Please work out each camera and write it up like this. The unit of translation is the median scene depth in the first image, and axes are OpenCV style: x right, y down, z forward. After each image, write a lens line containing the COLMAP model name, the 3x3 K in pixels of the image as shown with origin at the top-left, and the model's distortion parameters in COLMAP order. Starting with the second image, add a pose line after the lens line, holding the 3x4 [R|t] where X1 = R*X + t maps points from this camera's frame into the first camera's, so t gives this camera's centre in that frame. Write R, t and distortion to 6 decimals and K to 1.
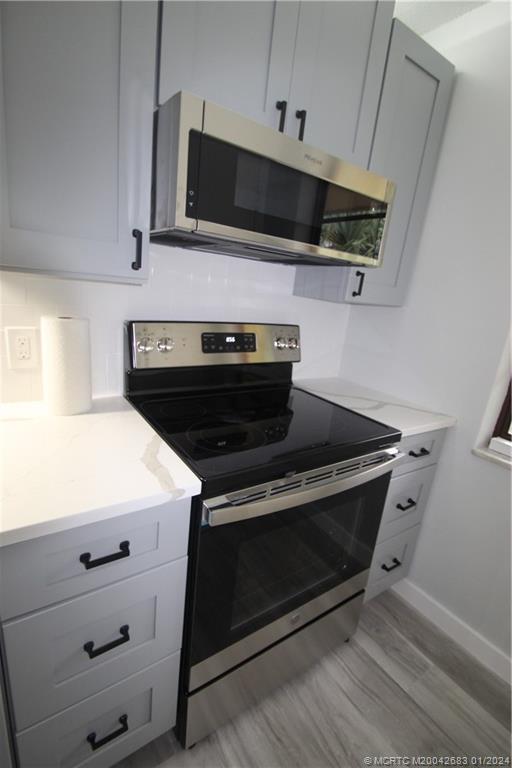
lens RADIAL K [[358.1, 0, 252.8], [0, 358.1, 384.0], [0, 0, 1]] dist [0.000461, -0.003558]
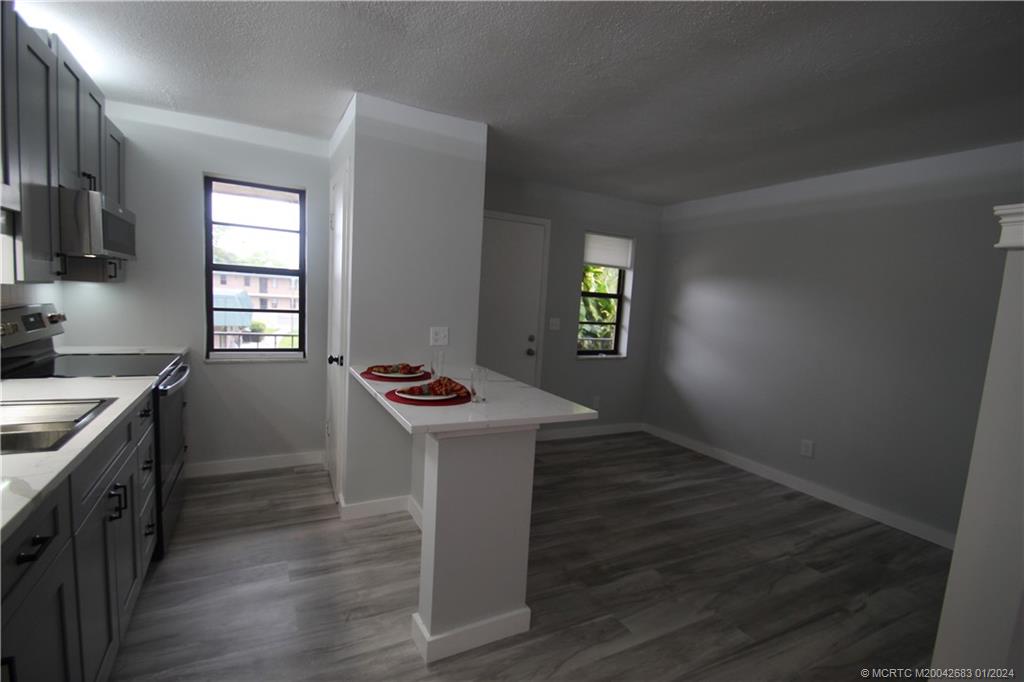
lens RADIAL K [[477.4, 0, 507.1], [0, 477.4, 348.5], [0, 0, 1]] dist [0.000461, -0.003558]
pose [[0.130924, -0.204614, 0.970047, -1.506851], [0.217037, 0.960650, 0.173339, 0.043333], [-0.967344, 0.187842, 0.170181, -0.868032]]
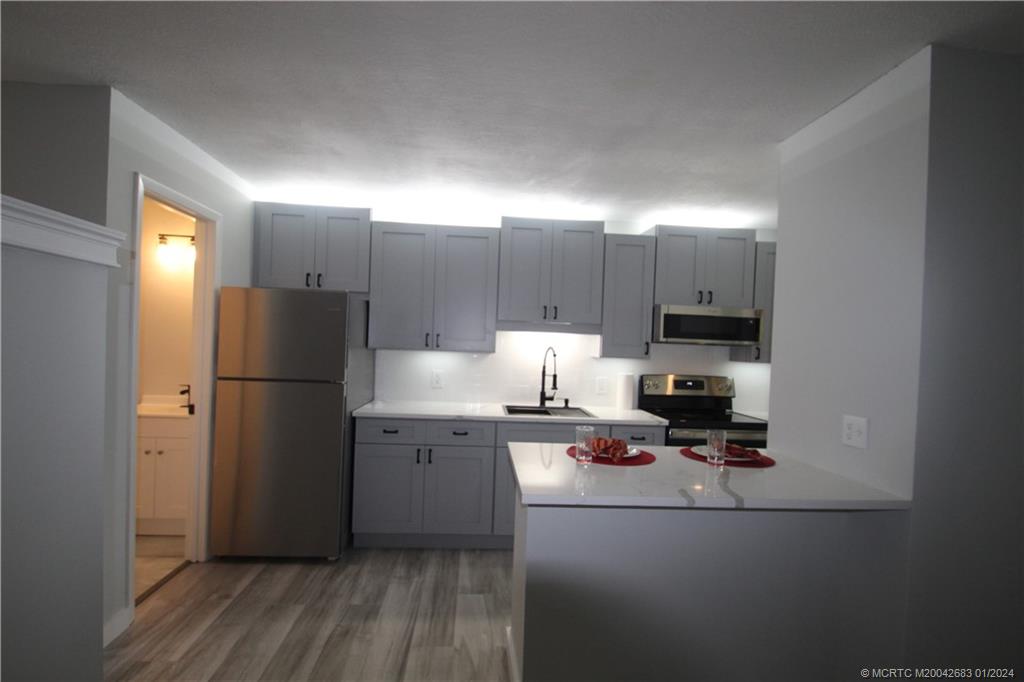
lens RADIAL K [[477.4, 0, 510.2], [0, 477.4, 349.0], [0, 0, 1]] dist [0.000461, -0.003558]
pose [[0.856094, -0.069828, -0.512081, 0.485348], [-0.083155, 0.959310, -0.269832, 0.525138], [0.510086, 0.273584, 0.815453, -1.860622]]
